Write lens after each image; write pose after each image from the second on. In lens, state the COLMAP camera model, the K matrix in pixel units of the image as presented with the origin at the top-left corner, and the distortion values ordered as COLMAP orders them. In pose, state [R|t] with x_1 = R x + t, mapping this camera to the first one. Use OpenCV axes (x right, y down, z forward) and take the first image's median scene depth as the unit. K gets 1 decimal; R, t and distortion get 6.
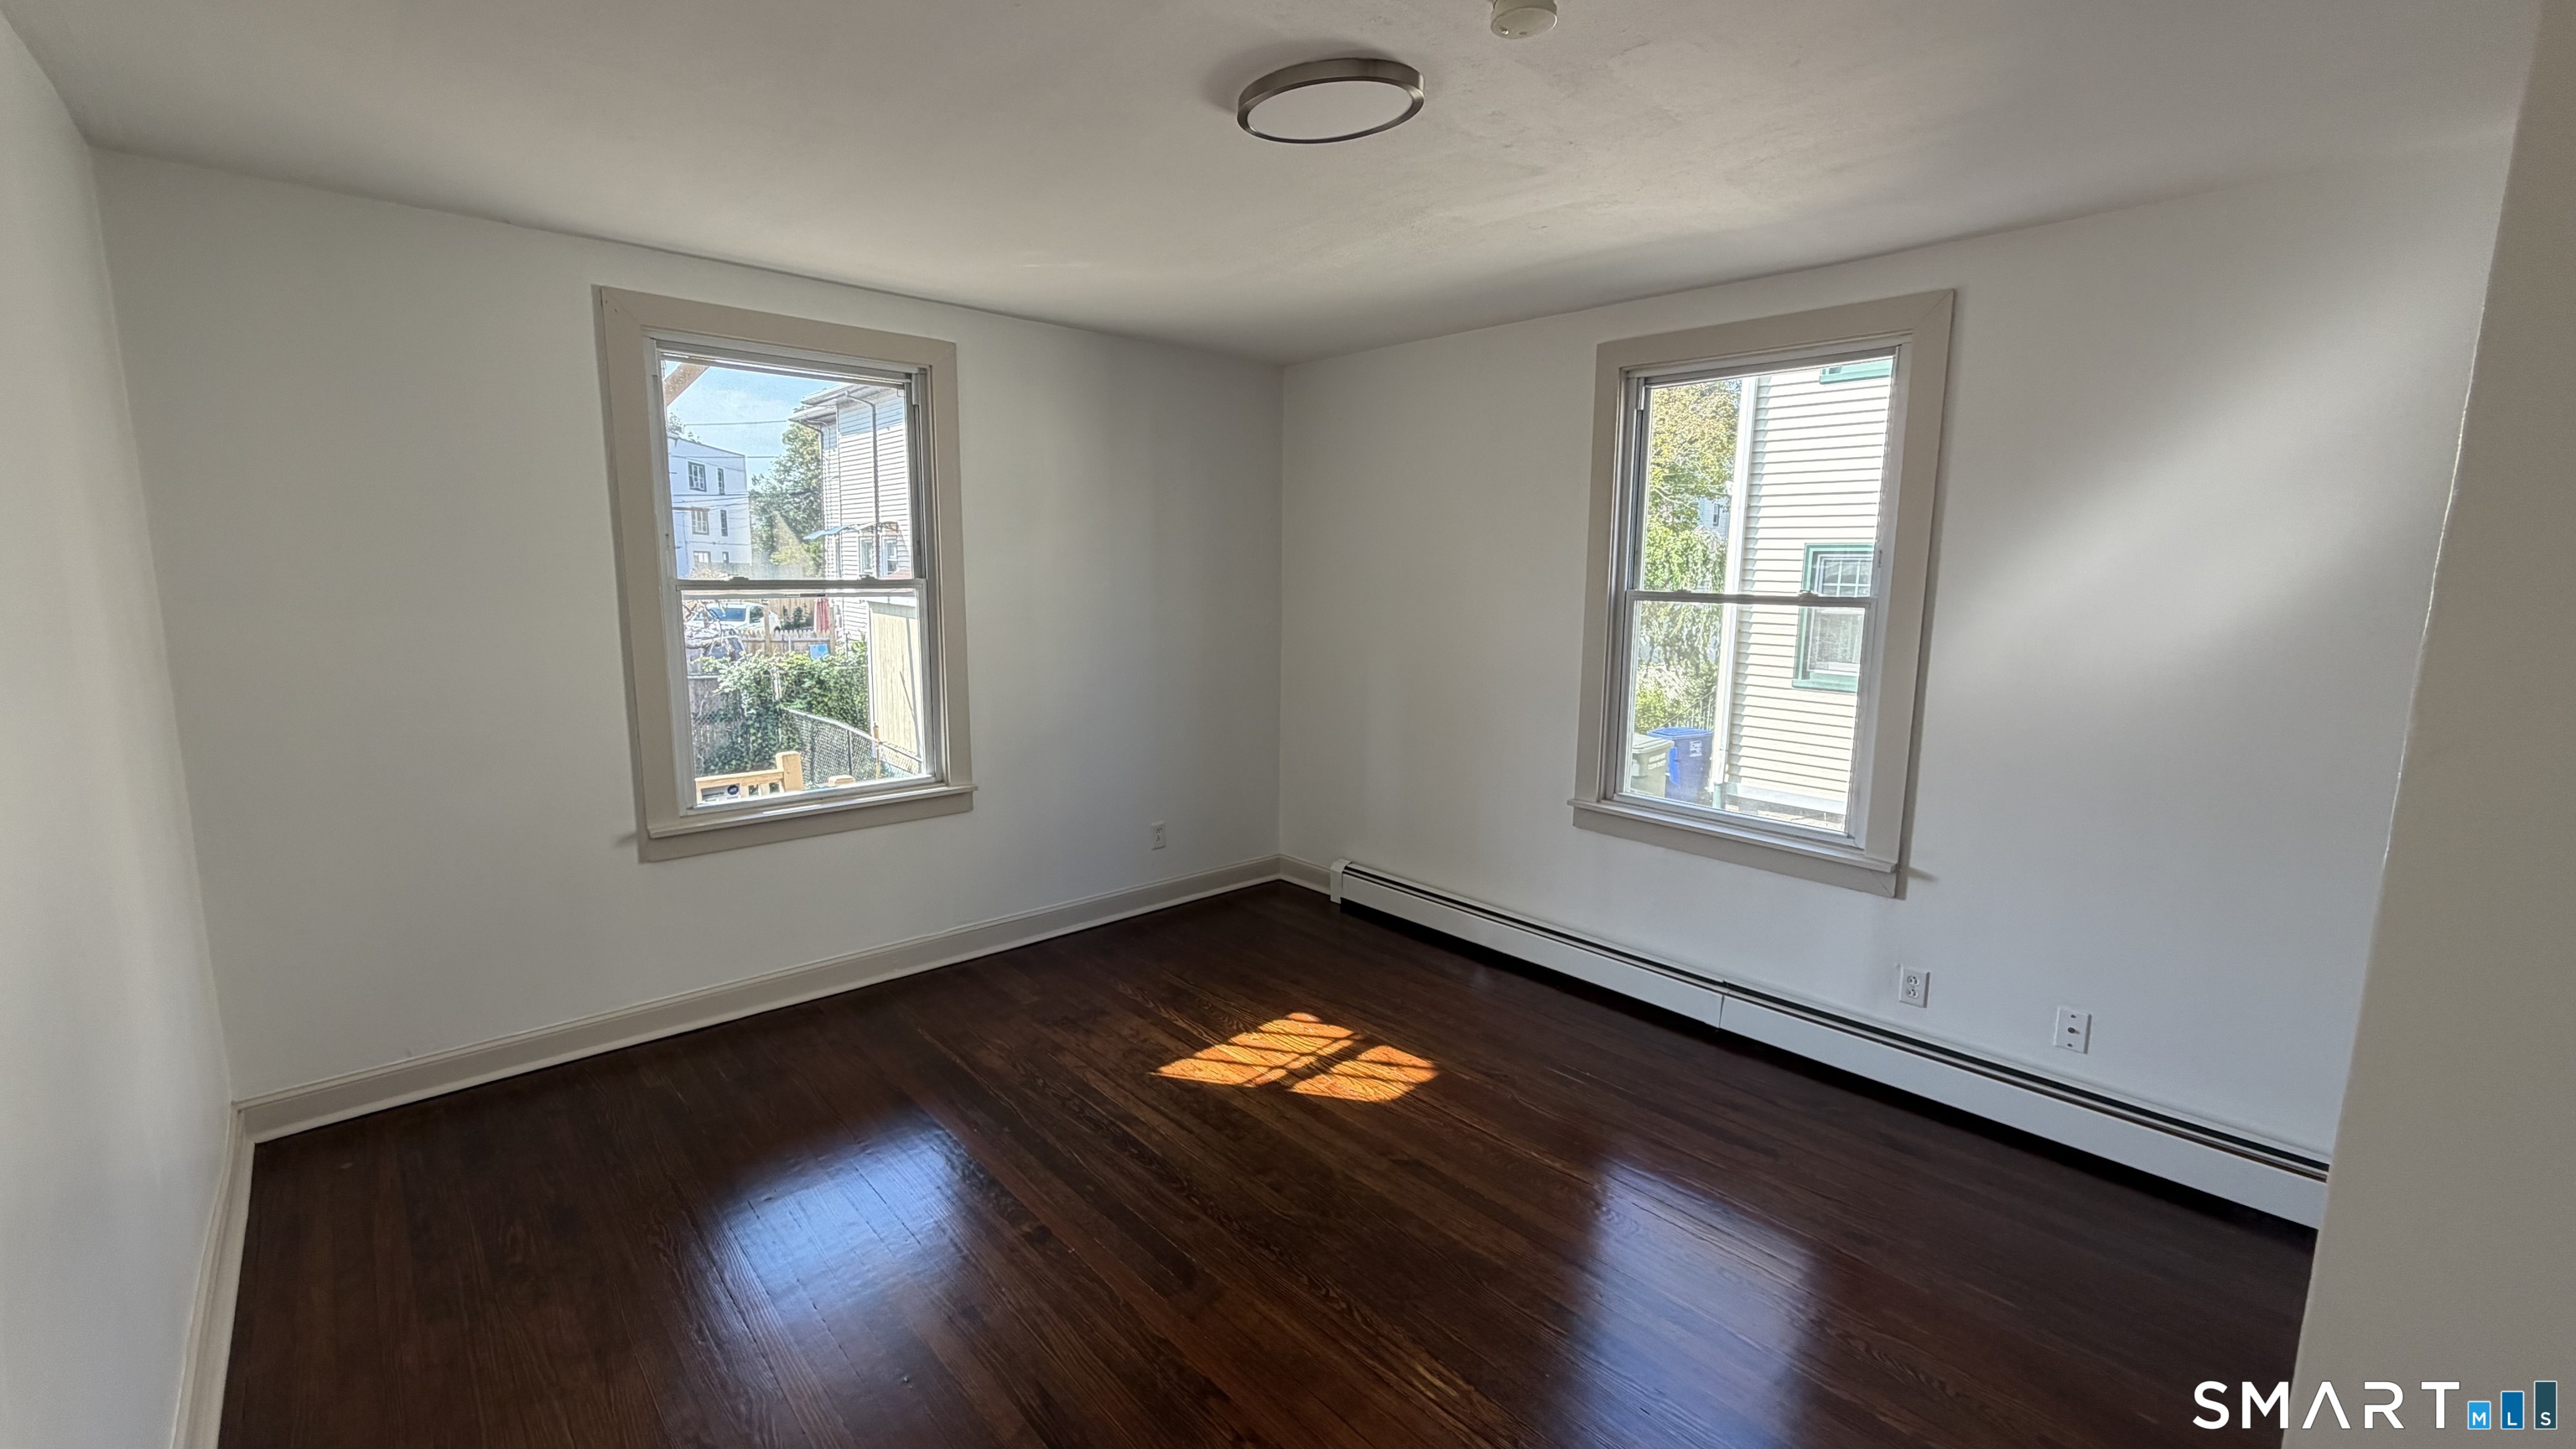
lens RADIAL K [[1028.2, 0, 1280.6], [0, 1028.2, 724.8], [0, 0, 1]] dist [-0.001286, 0.000301]
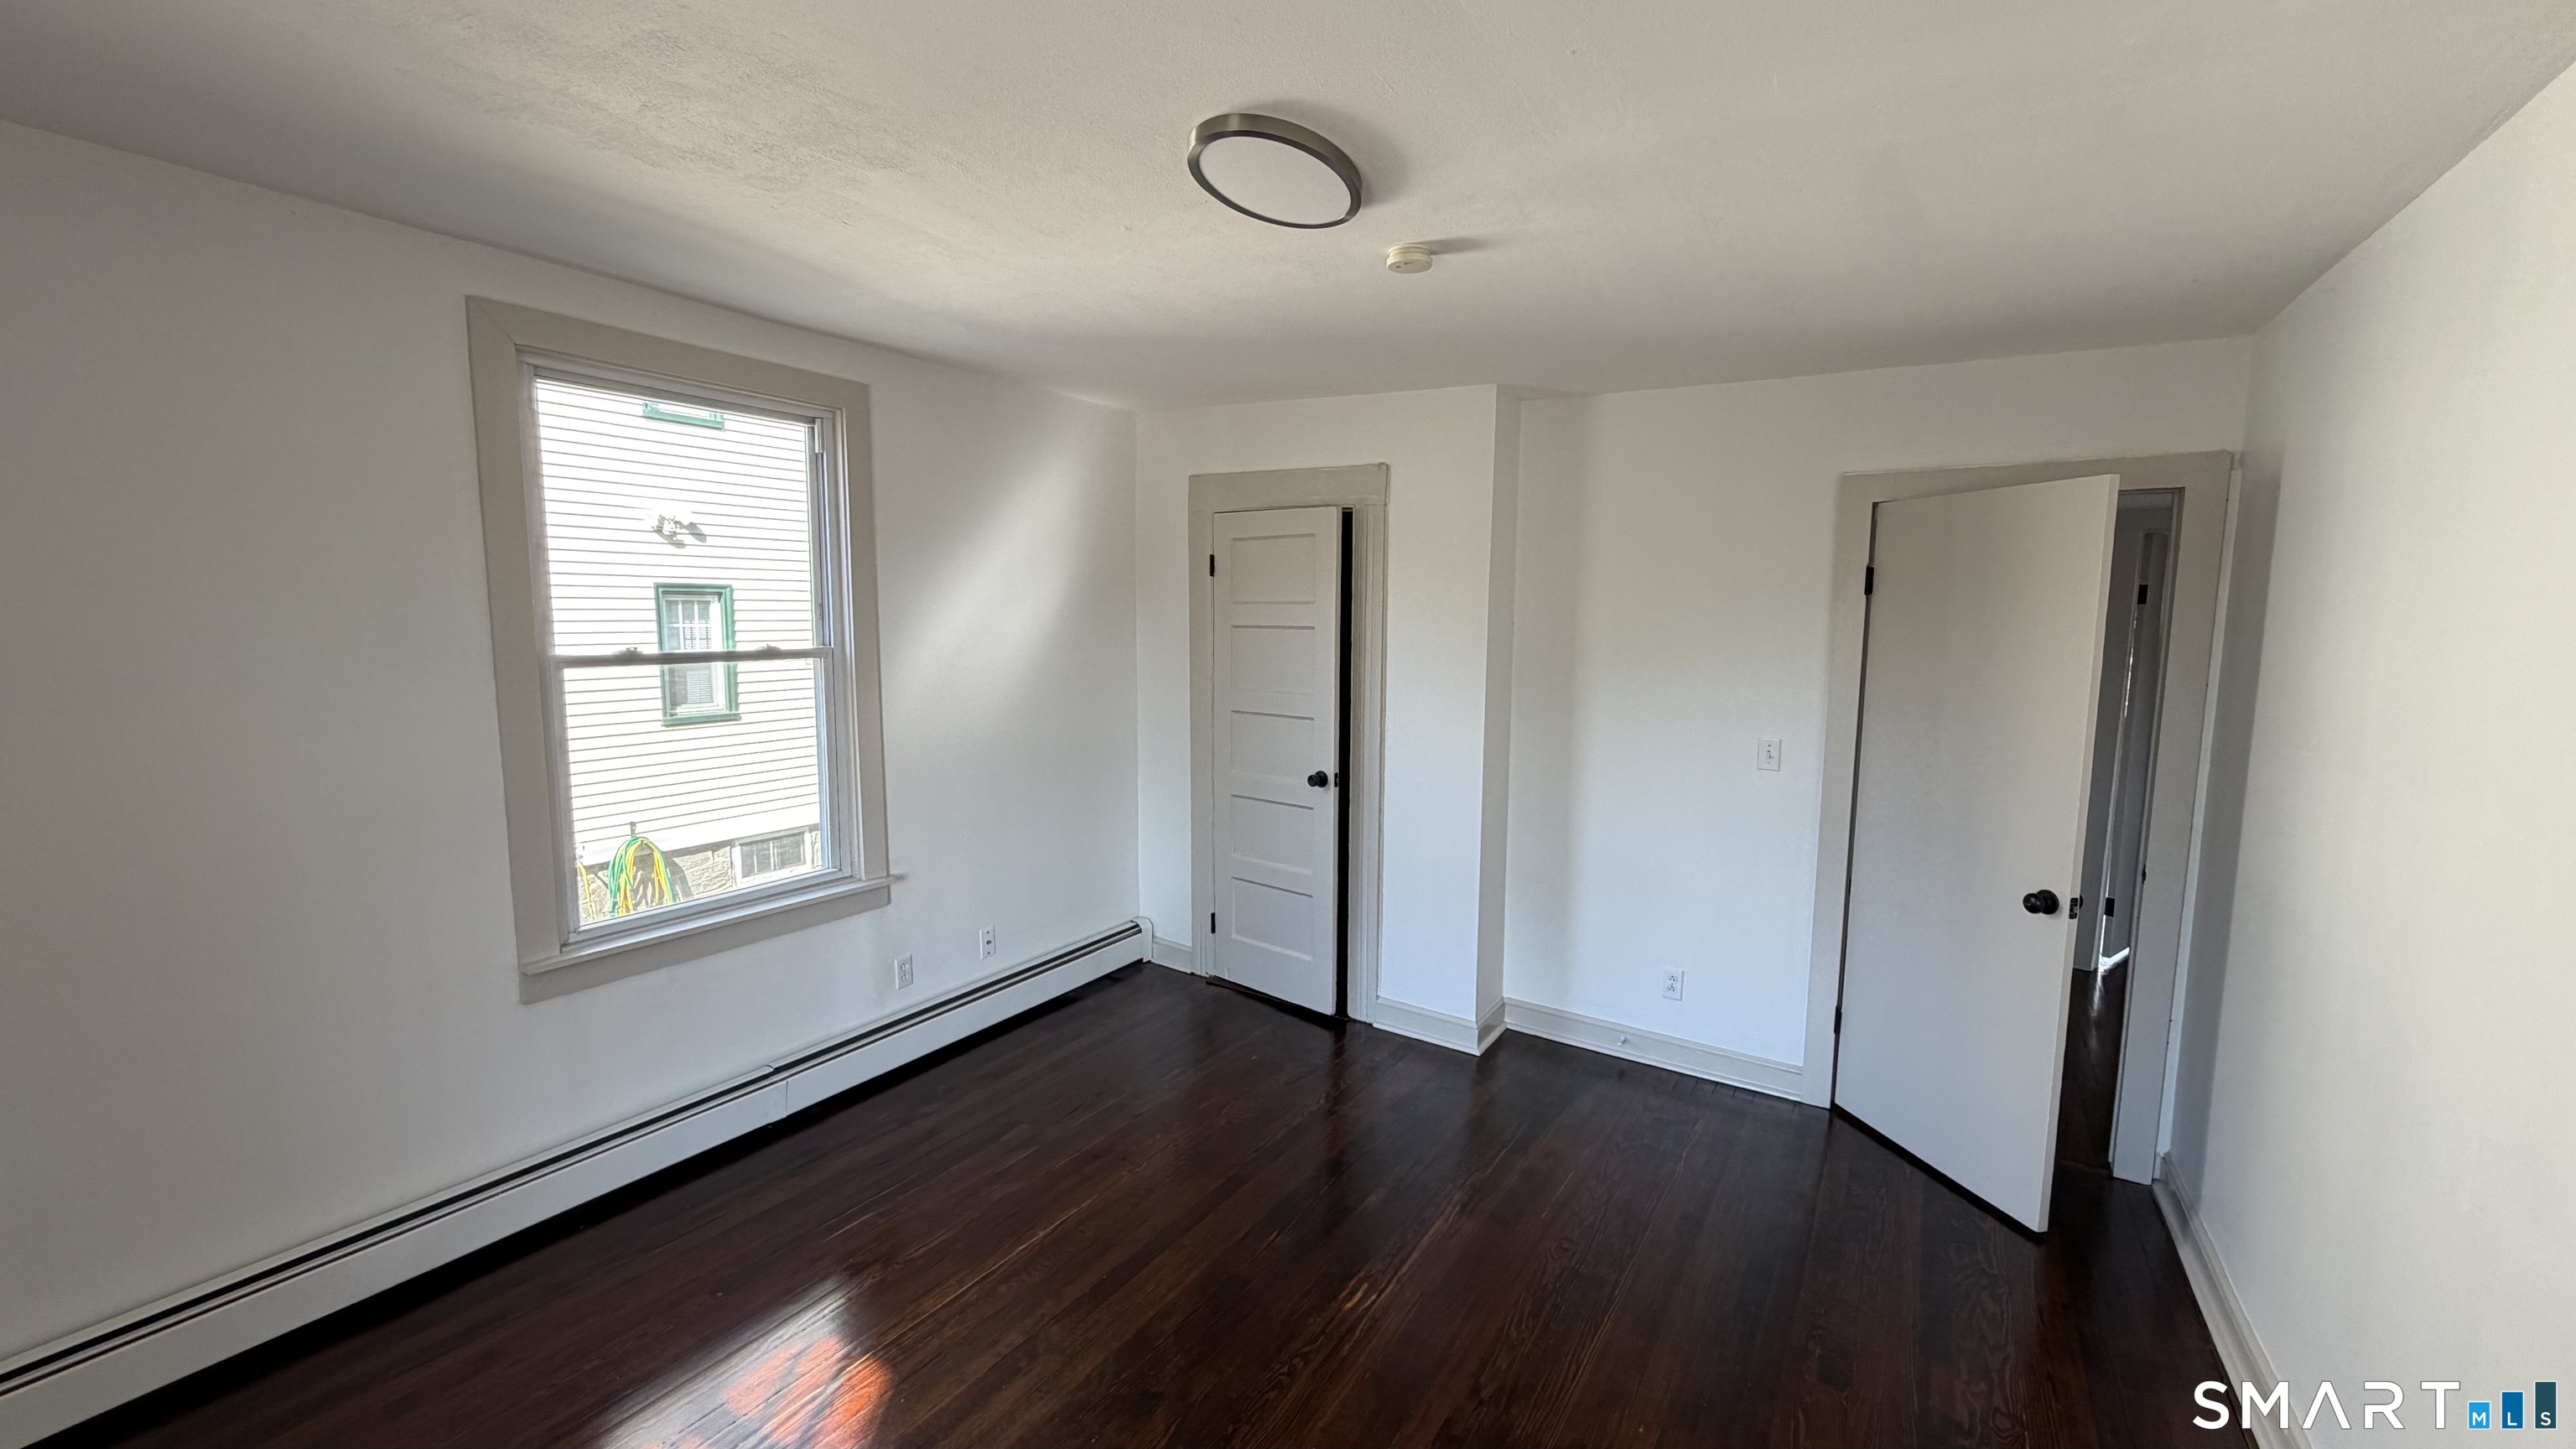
lens RADIAL K [[1028.2, 0, 1280.6], [0, 1028.2, 724.8], [0, 0, 1]] dist [-0.001286, 0.000301]
pose [[-0.264214, -0.125178, 0.956306, -0.606532], [0.139624, 0.976132, 0.166349, -0.161110], [-0.954304, 0.177475, -0.240430, 0.841881]]
